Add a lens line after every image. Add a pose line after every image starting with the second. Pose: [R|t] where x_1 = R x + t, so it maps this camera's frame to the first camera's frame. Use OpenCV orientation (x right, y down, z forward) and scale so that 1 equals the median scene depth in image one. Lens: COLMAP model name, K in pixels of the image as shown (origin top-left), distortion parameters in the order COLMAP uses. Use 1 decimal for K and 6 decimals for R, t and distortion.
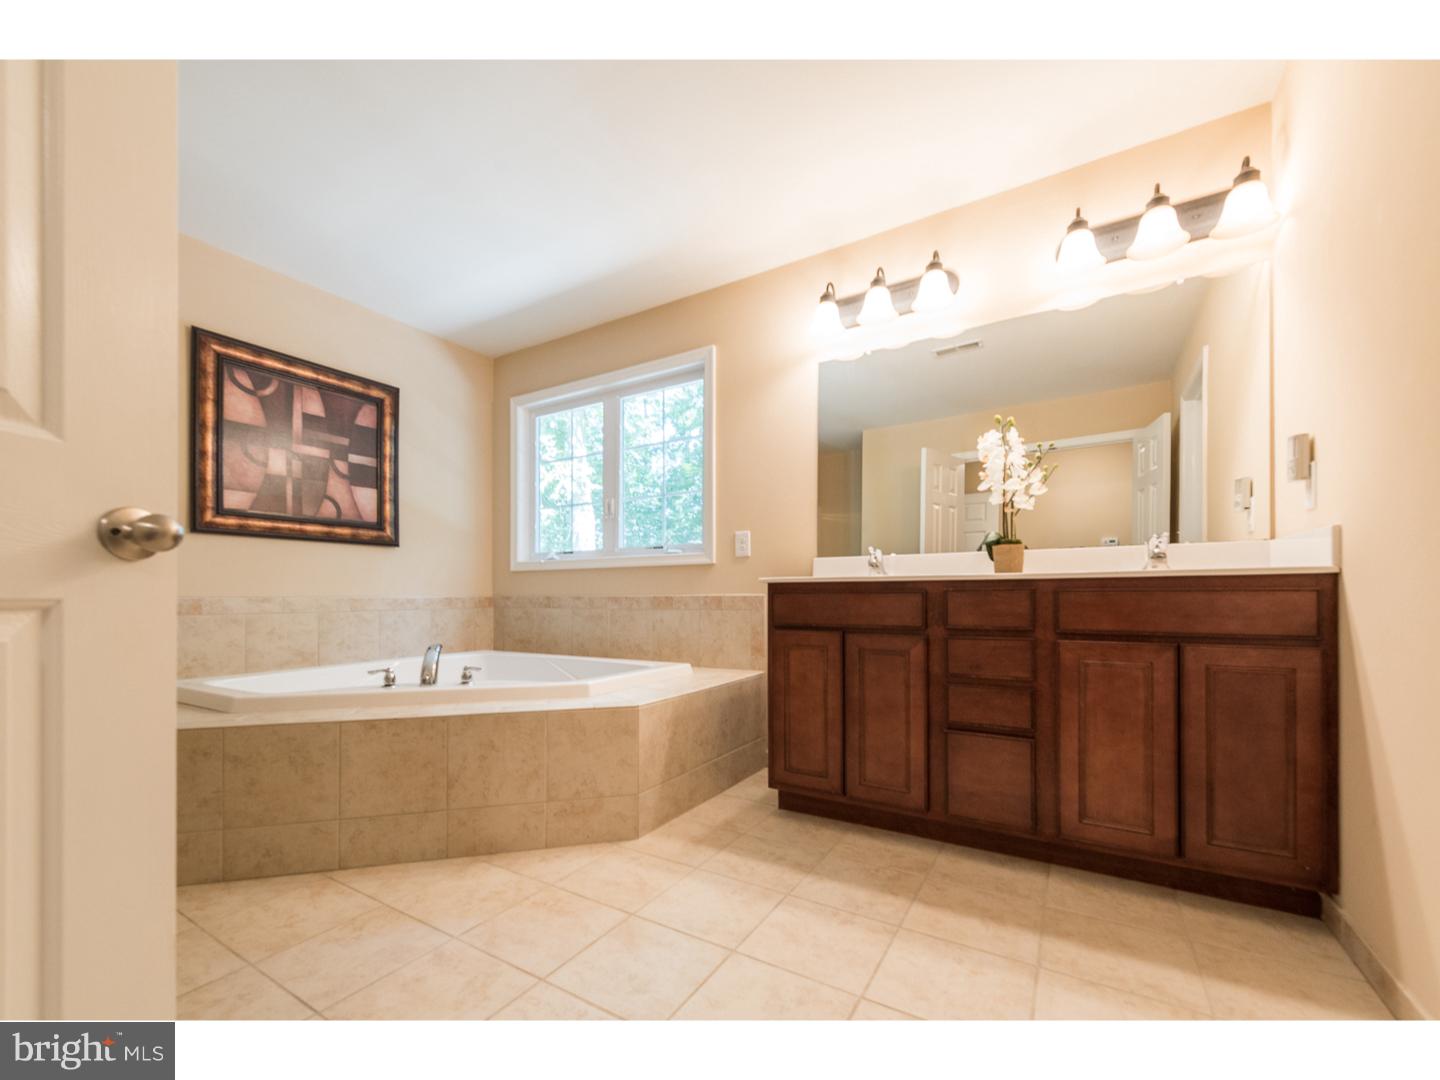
lens RADIAL K [[585.9, 0, 729.6], [0, 585.9, 593.9], [0, 0, 1]] dist [0.012945, -0.001027]
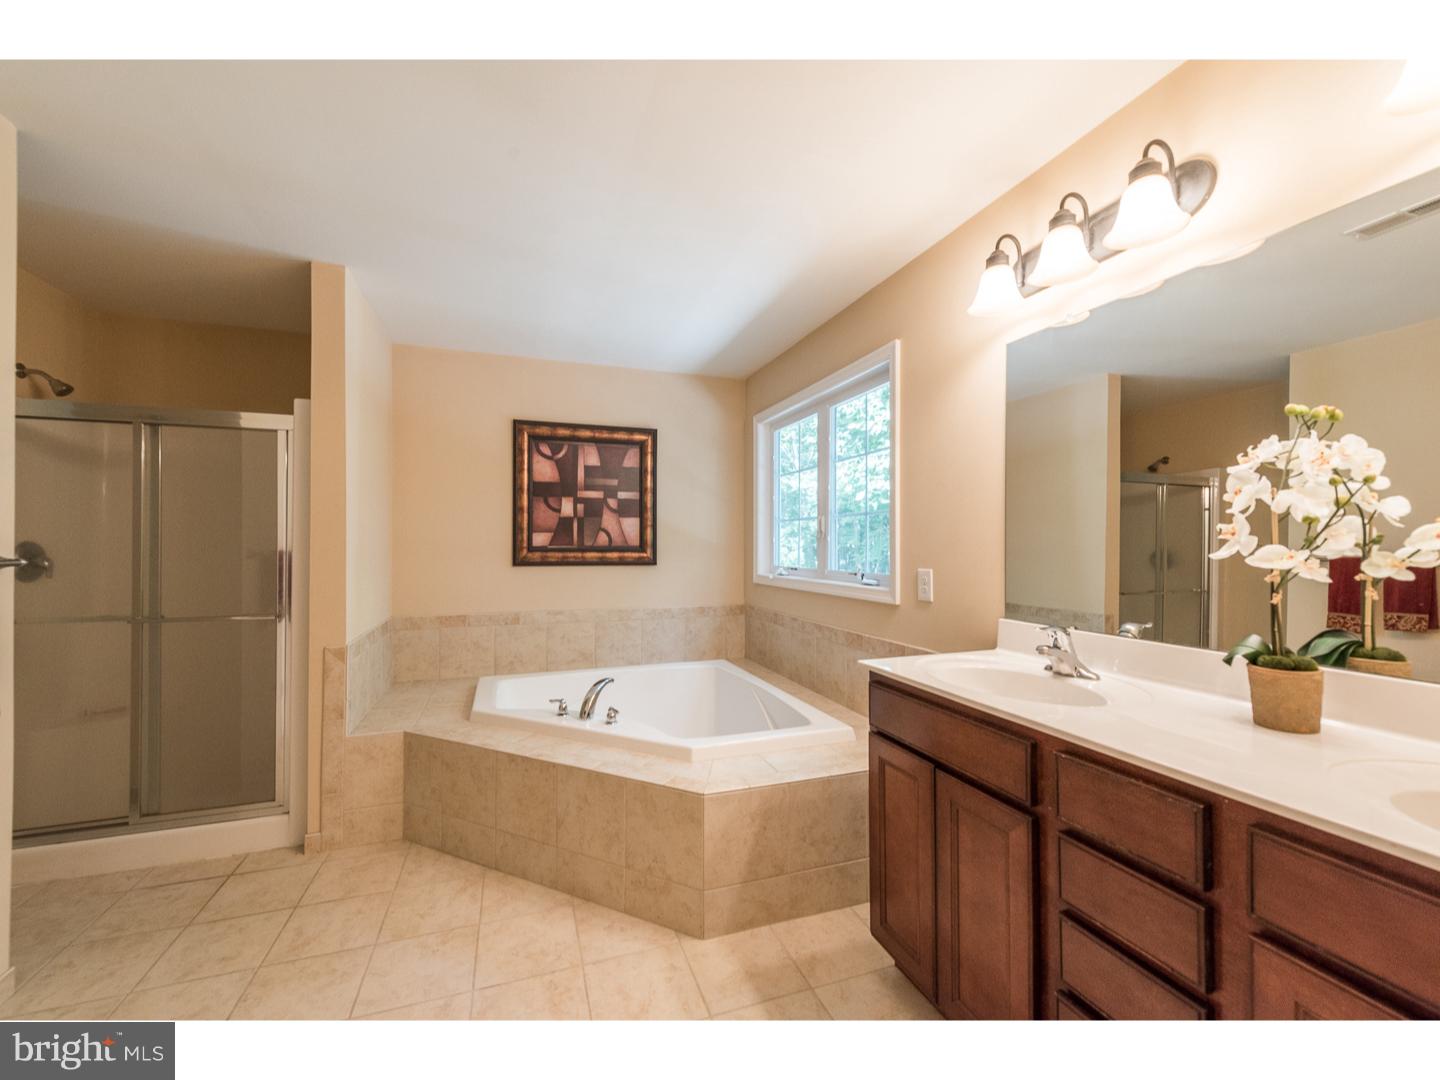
lens RADIAL K [[585.9, 0, 718.8], [0, 585.9, 542.3], [0, 0, 1]] dist [0.012945, -0.001027]
pose [[0.768199, 0.001246, -0.640209, 0.324410], [-0.002330, 0.999997, -0.000849, -0.146252], [0.640206, 0.002144, 0.768200, 0.220834]]
